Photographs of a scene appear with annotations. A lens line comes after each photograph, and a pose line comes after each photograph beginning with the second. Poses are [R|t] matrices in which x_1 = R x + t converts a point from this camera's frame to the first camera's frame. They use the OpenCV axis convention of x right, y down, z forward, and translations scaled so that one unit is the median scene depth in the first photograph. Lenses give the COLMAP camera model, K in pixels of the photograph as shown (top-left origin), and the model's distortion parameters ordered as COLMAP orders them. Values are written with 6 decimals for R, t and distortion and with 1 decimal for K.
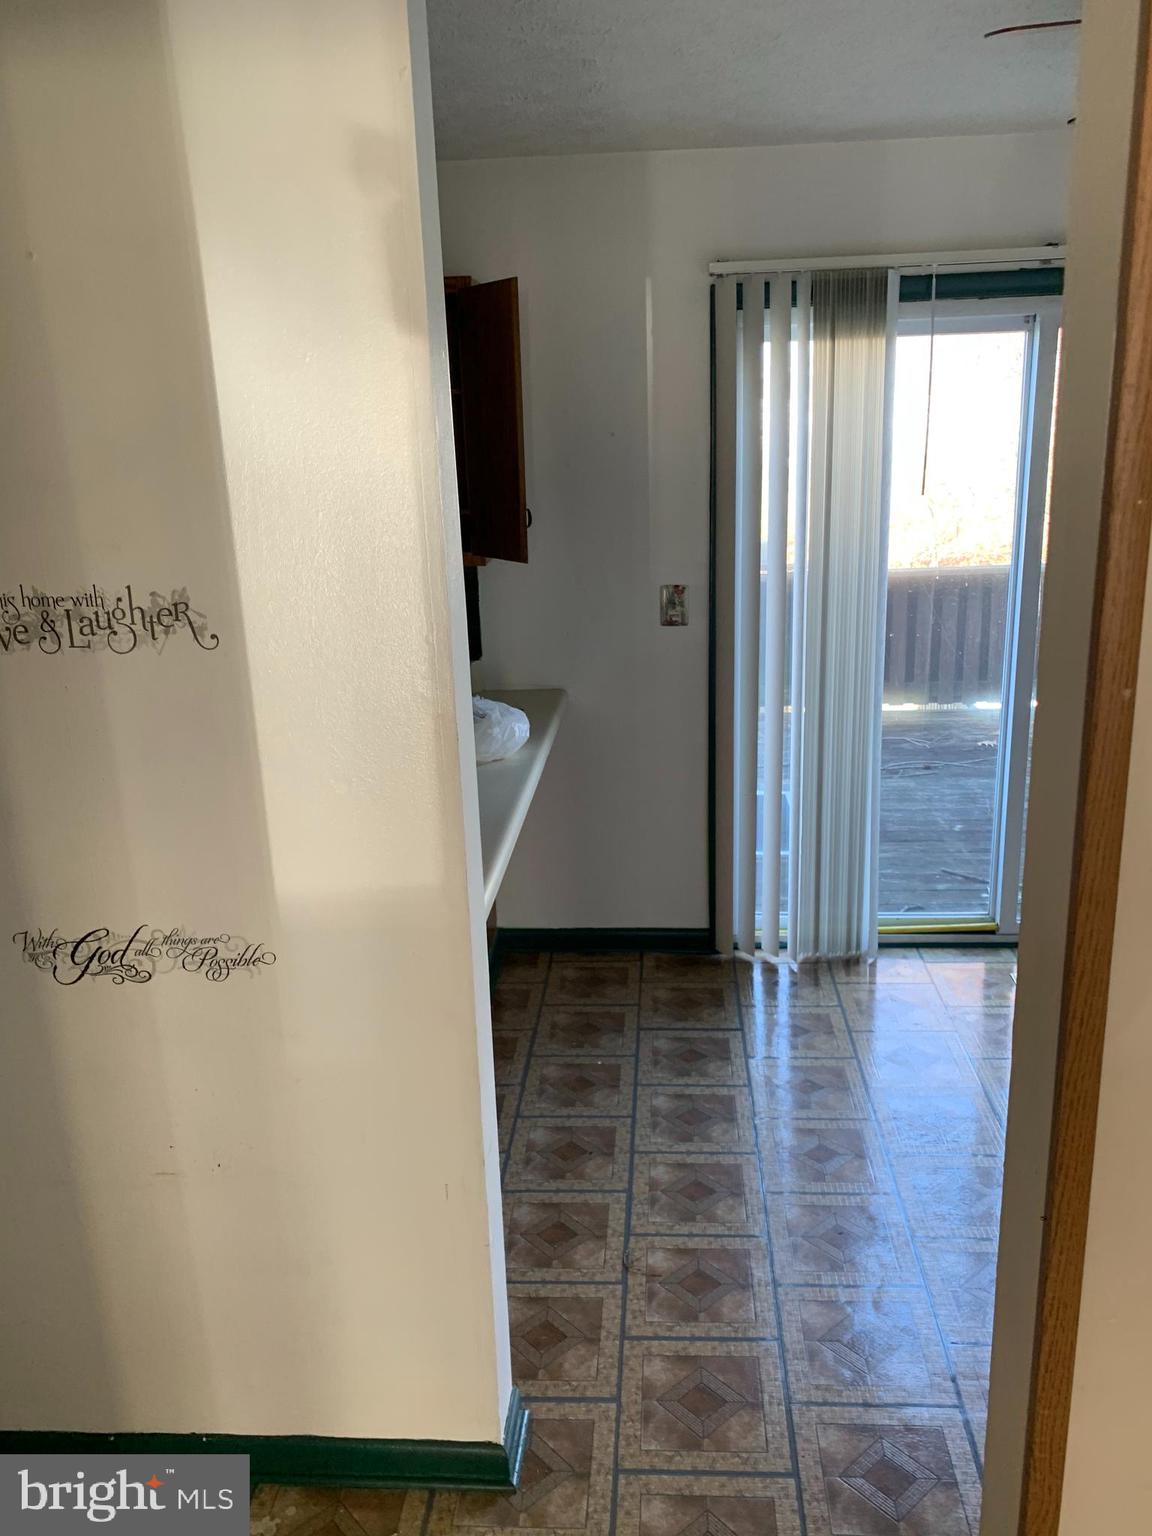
lens RADIAL K [[1185.3, 0, 578.7], [0, 1185.3, 759.8], [0, 0, 1]] dist [0.018846, -0.011398]
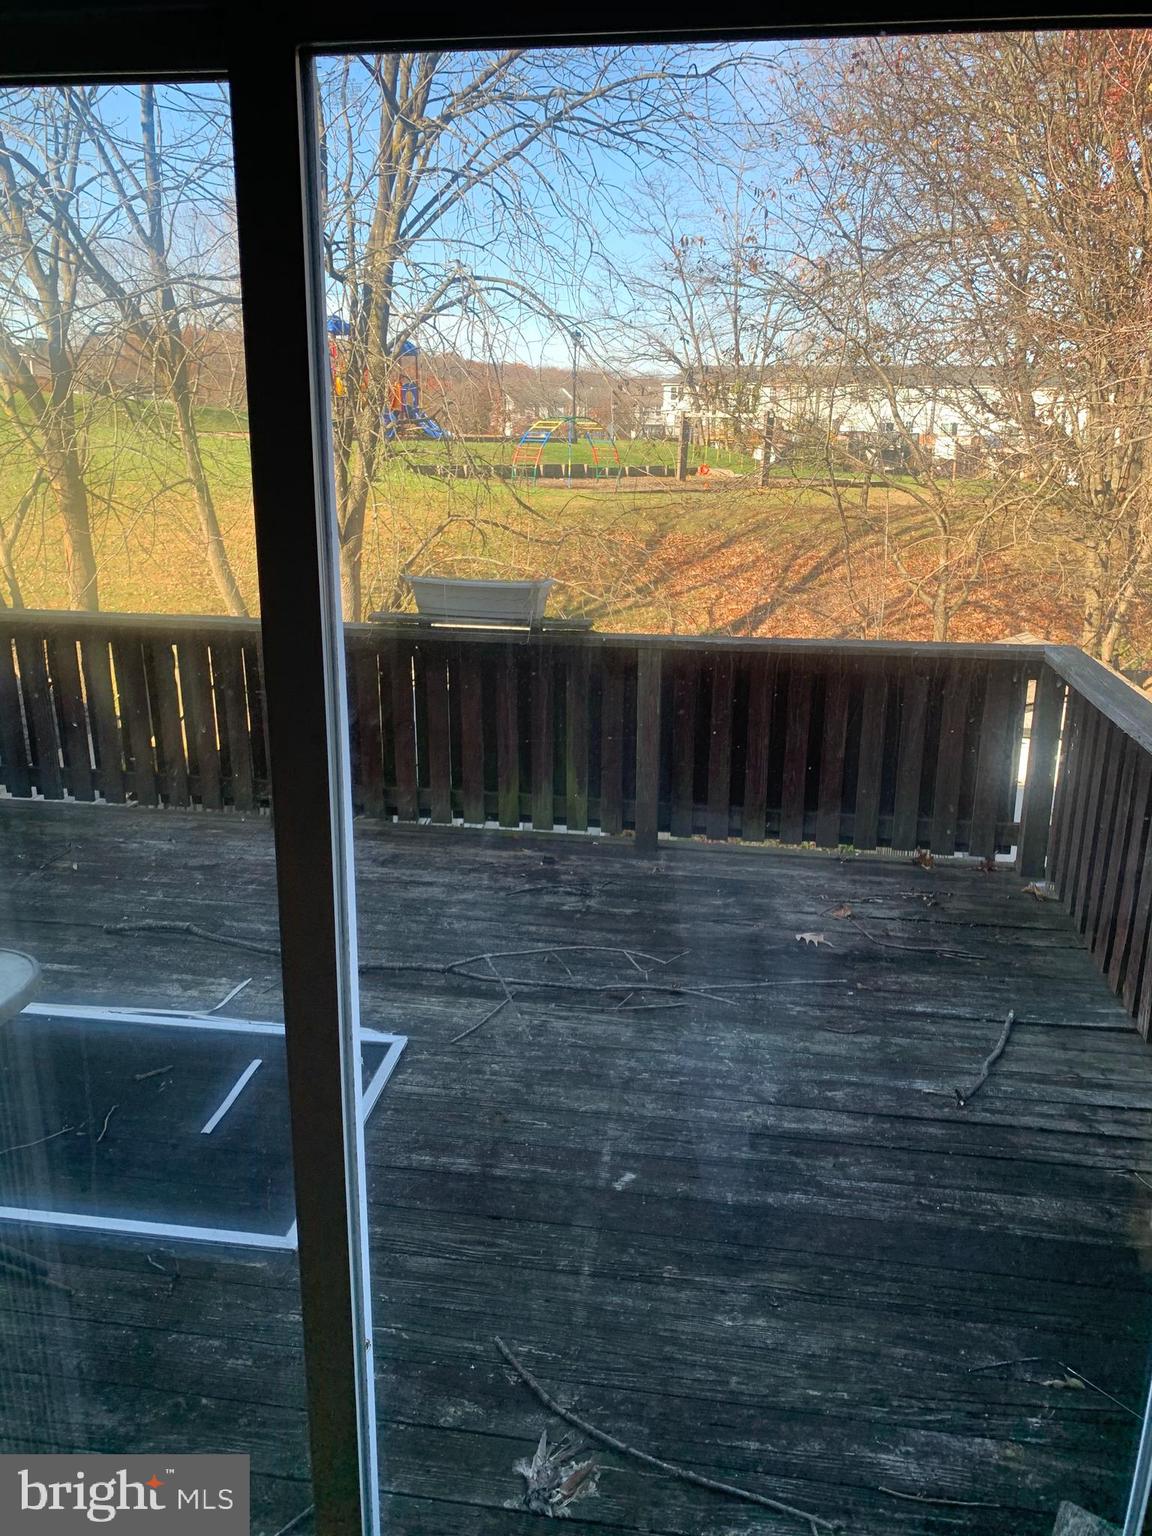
lens RADIAL K [[1185.3, 0, 578.8], [0, 1185.3, 765.5], [0, 0, 1]] dist [0.018846, -0.011398]
pose [[0.995557, 0.075337, -0.056490, 0.371813], [-0.073618, 0.996776, 0.031921, -0.167791], [0.058712, -0.027621, 0.997893, 0.562668]]
